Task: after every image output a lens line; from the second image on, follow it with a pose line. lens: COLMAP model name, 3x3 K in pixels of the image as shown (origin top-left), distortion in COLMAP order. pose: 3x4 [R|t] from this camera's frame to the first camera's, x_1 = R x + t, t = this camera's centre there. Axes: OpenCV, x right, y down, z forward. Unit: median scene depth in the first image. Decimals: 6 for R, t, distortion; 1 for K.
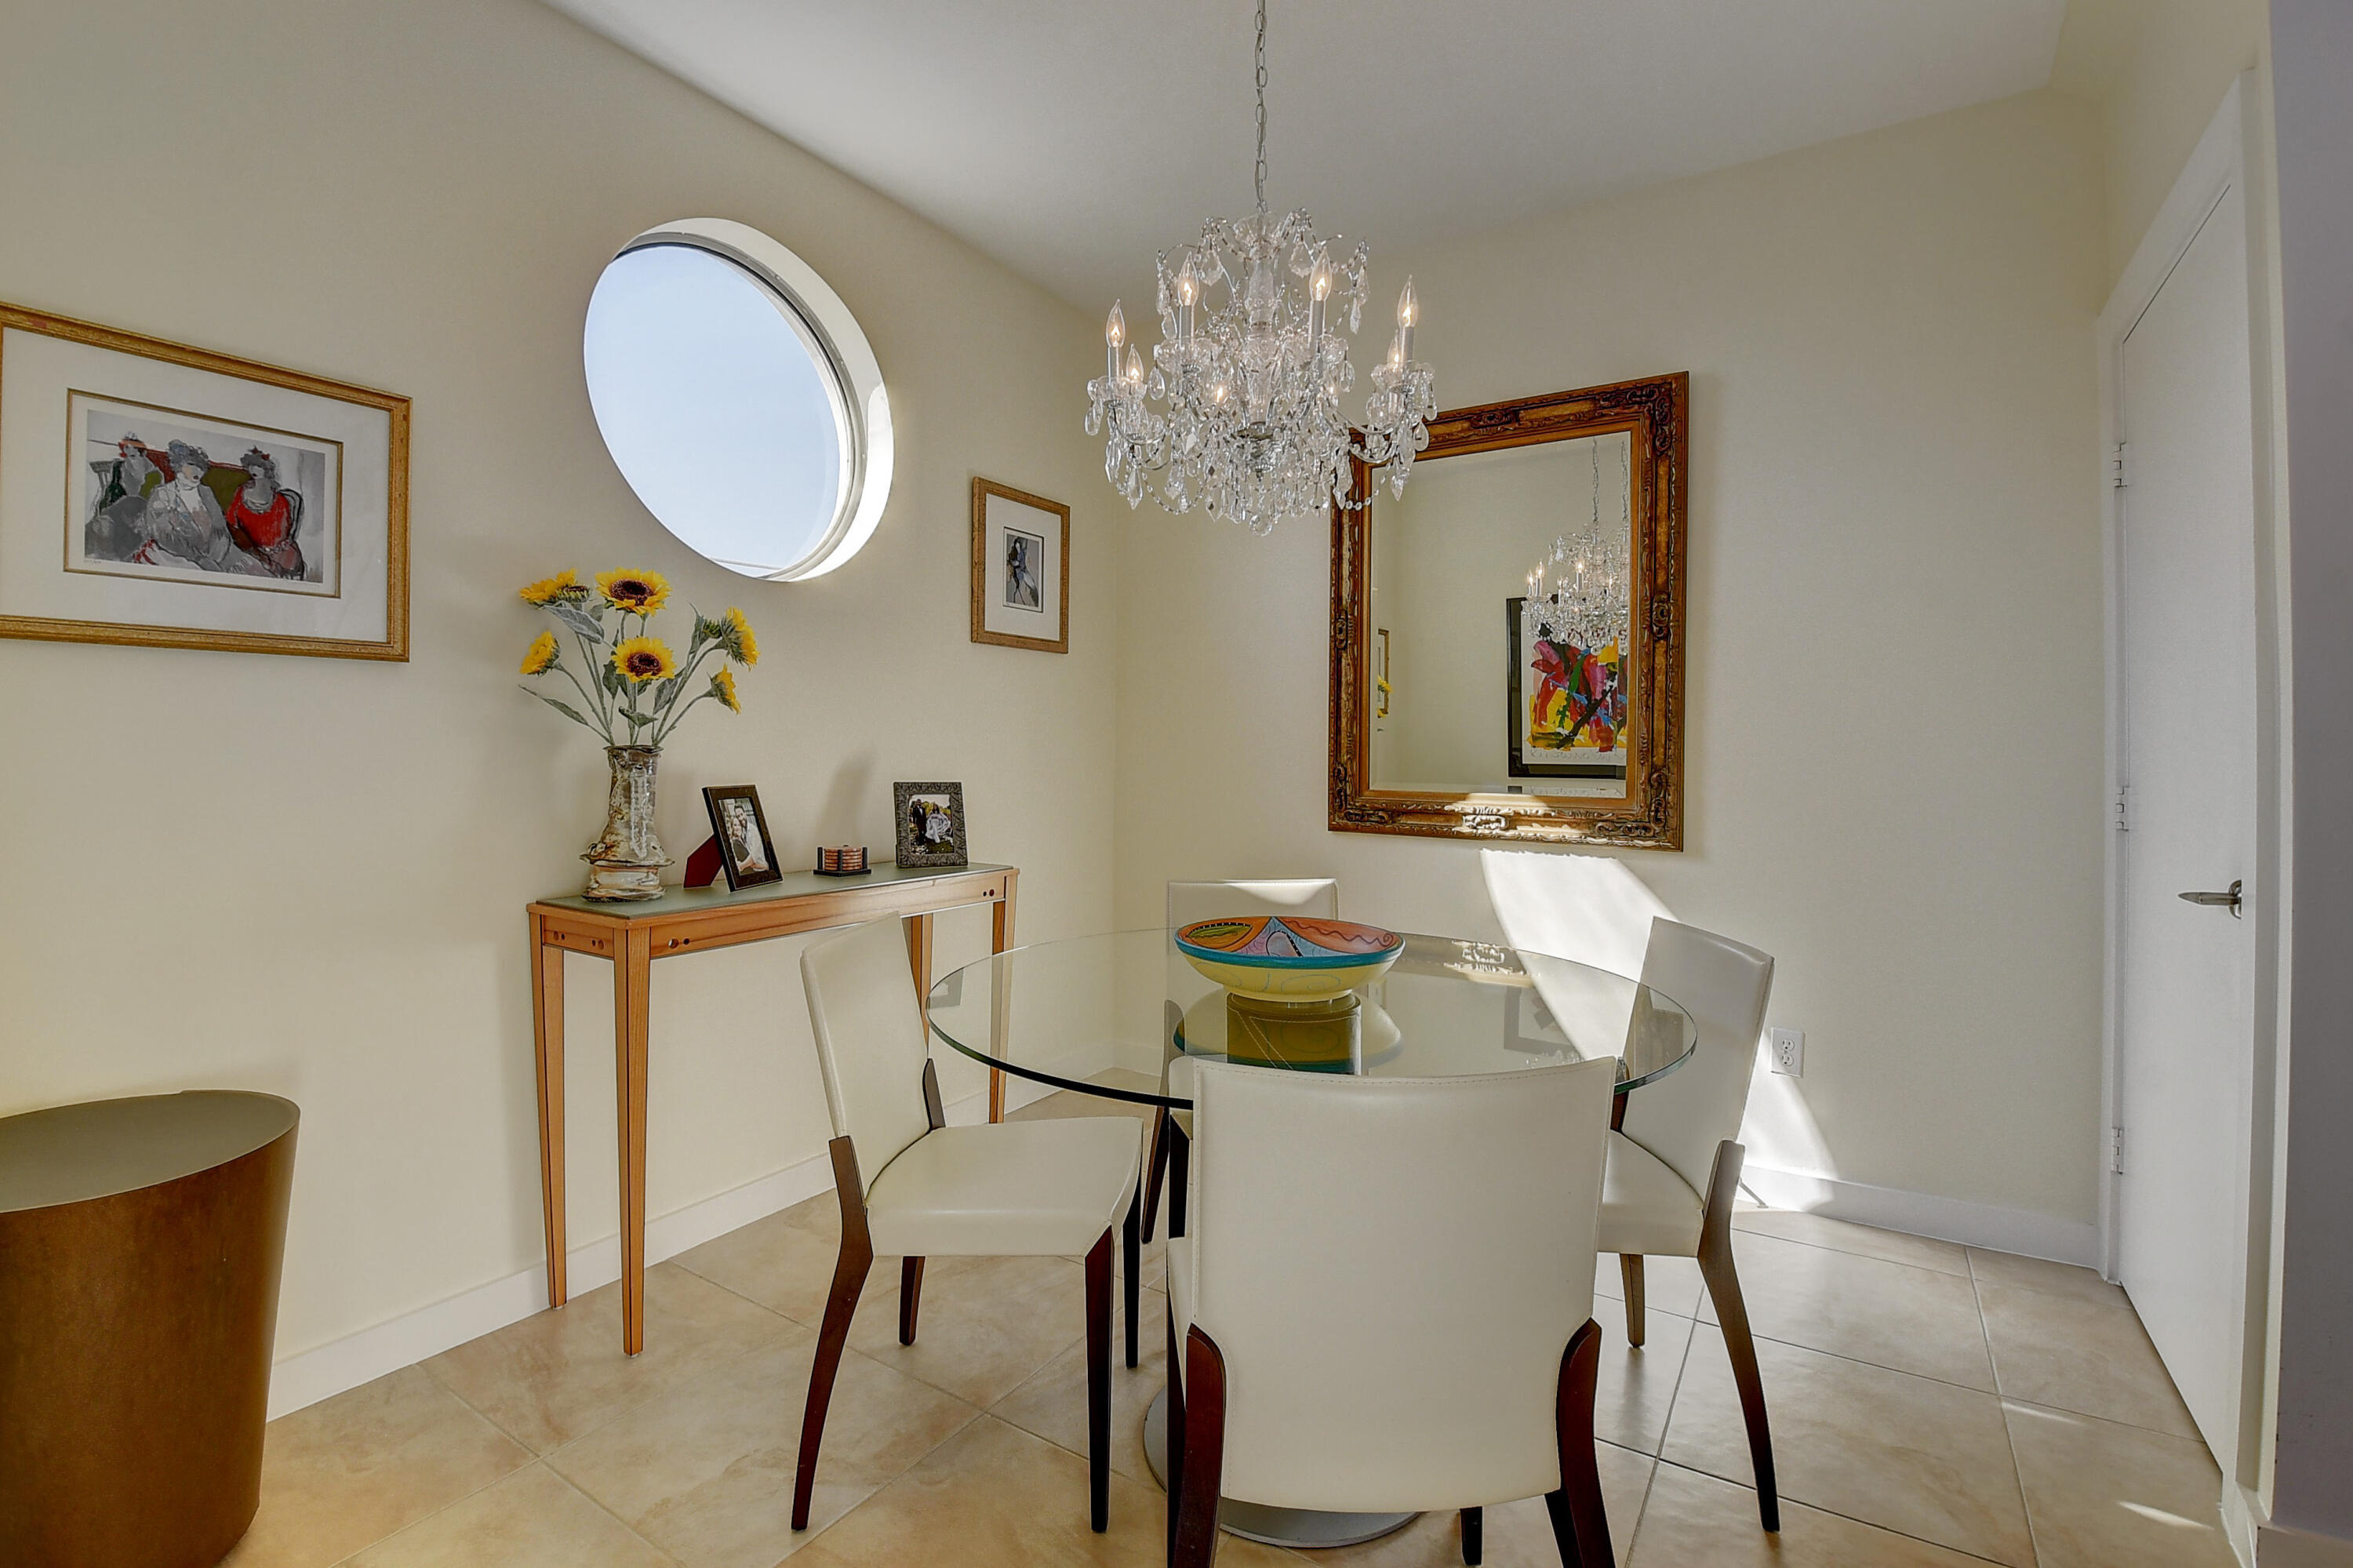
lens RADIAL K [[1031.4, 0, 1165.2], [0, 1031.4, 765.4], [0, 0, 1]] dist [-0.007511, -0.012081]
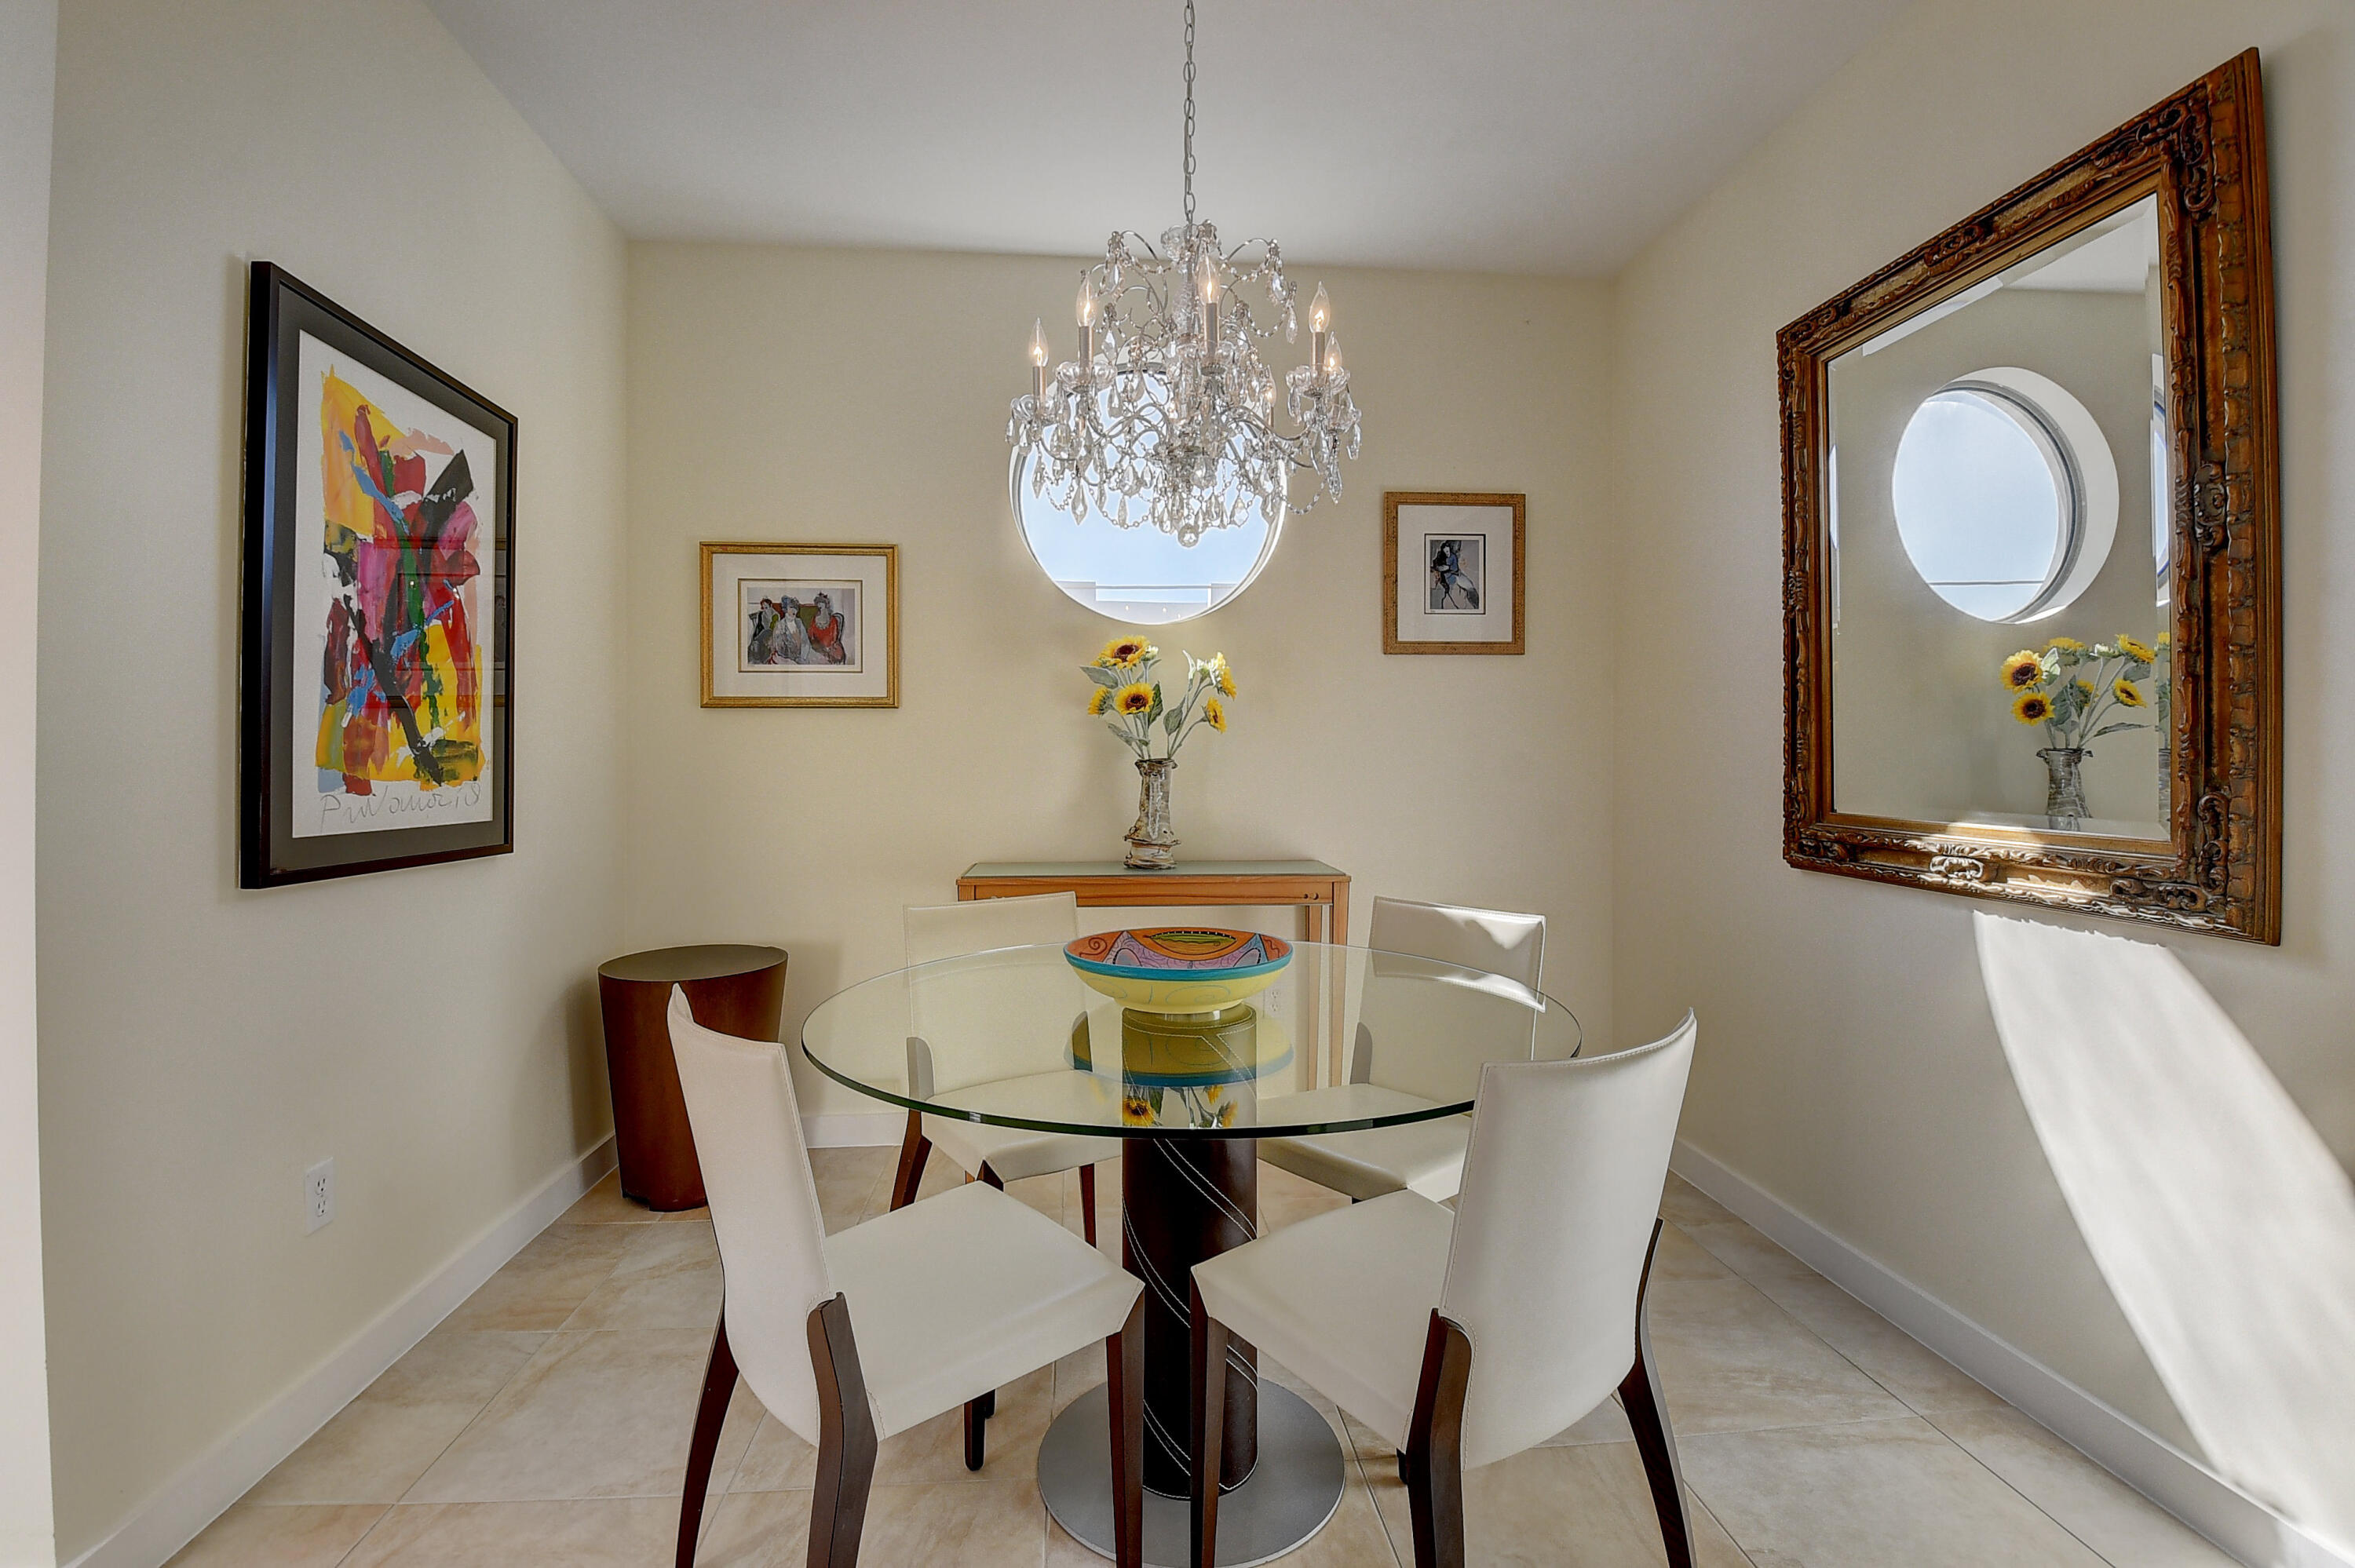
lens RADIAL K [[1032.1, 0, 1140.7], [0, 1032.1, 766.5], [0, 0, 1]] dist [-0.007511, -0.012081]
pose [[0.610321, -0.001512, -0.792153, 0.523393], [-0.006034, 0.999960, -0.006557, -0.000989], [0.792131, 0.008781, 0.610288, 0.212494]]
